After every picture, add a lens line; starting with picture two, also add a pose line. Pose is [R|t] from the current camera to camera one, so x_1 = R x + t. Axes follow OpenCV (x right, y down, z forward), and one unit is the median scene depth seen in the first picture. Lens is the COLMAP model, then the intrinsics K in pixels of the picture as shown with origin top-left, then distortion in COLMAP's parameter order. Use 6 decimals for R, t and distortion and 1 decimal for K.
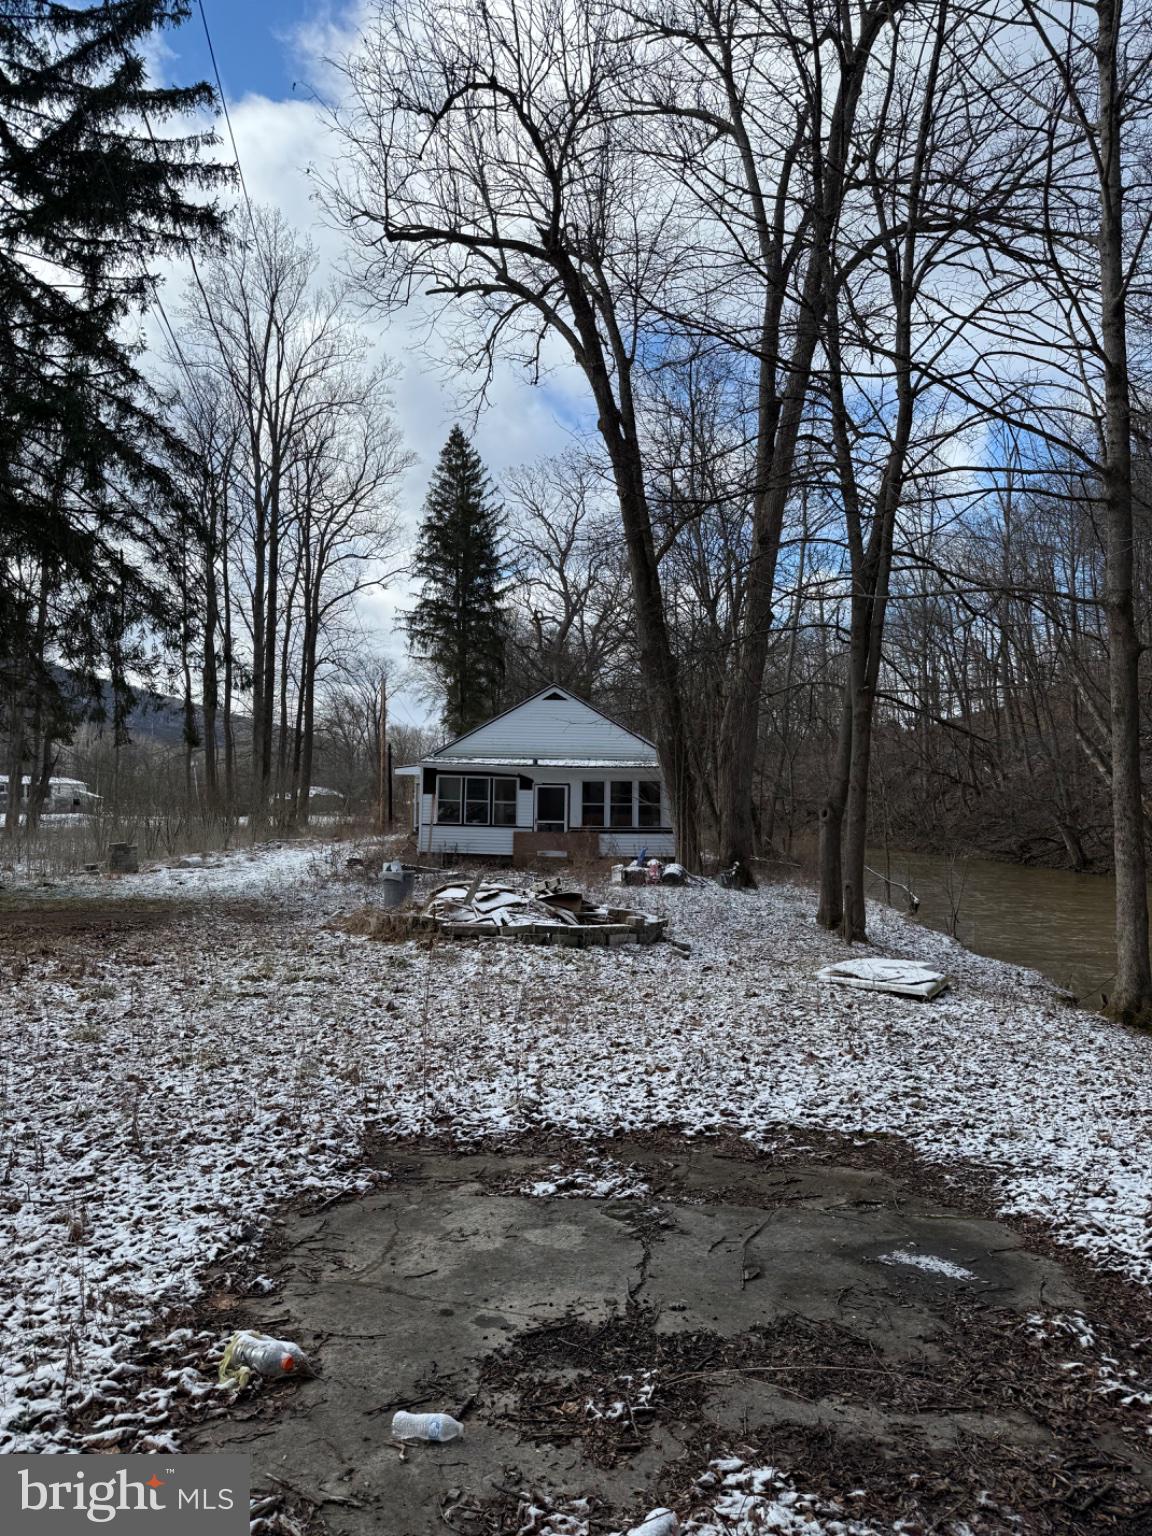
lens RADIAL K [[1113.1, 0, 576.0], [0, 1113.1, 768.0], [0, 0, 1]] dist [0.035072, -0.001255]
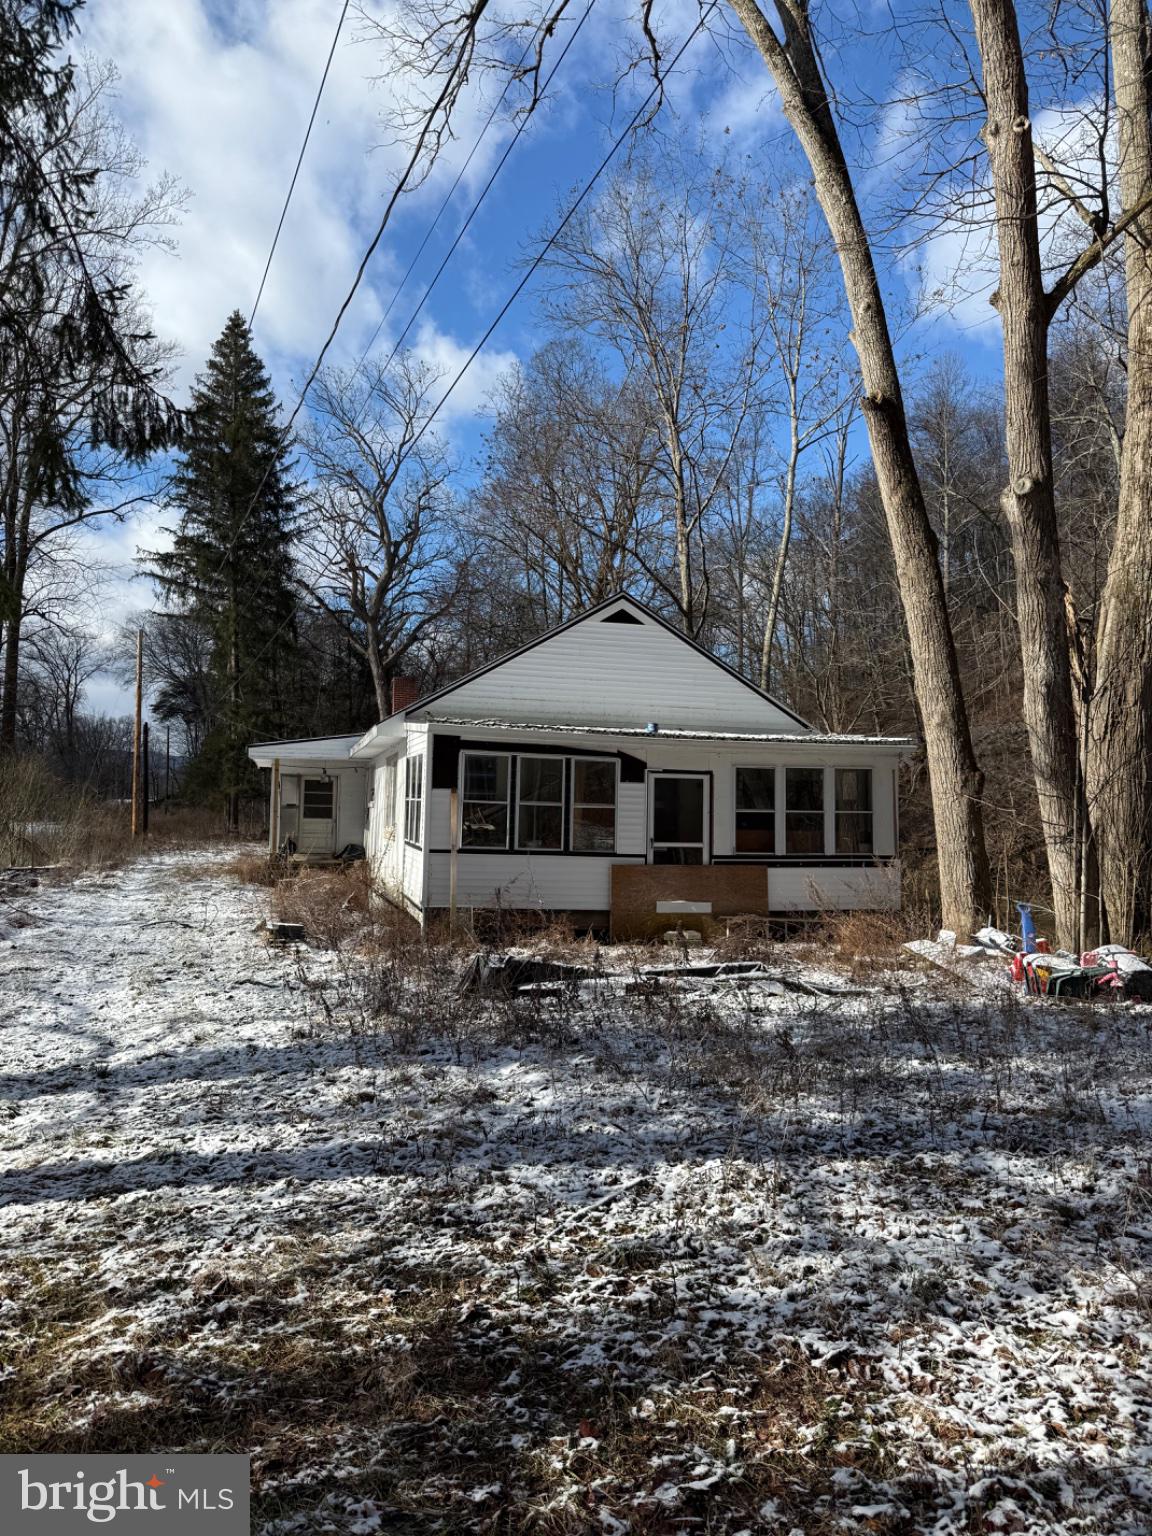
lens RADIAL K [[1087.9, 0, 630.1], [0, 1087.9, 770.8], [0, 0, 1]] dist [0.034443, -0.001697]
pose [[0.950378, 0.017262, 0.310620, -0.081612], [-0.017286, 0.999847, -0.002676, 0.006196], [-0.310618, -0.002826, 0.950531, 0.206932]]
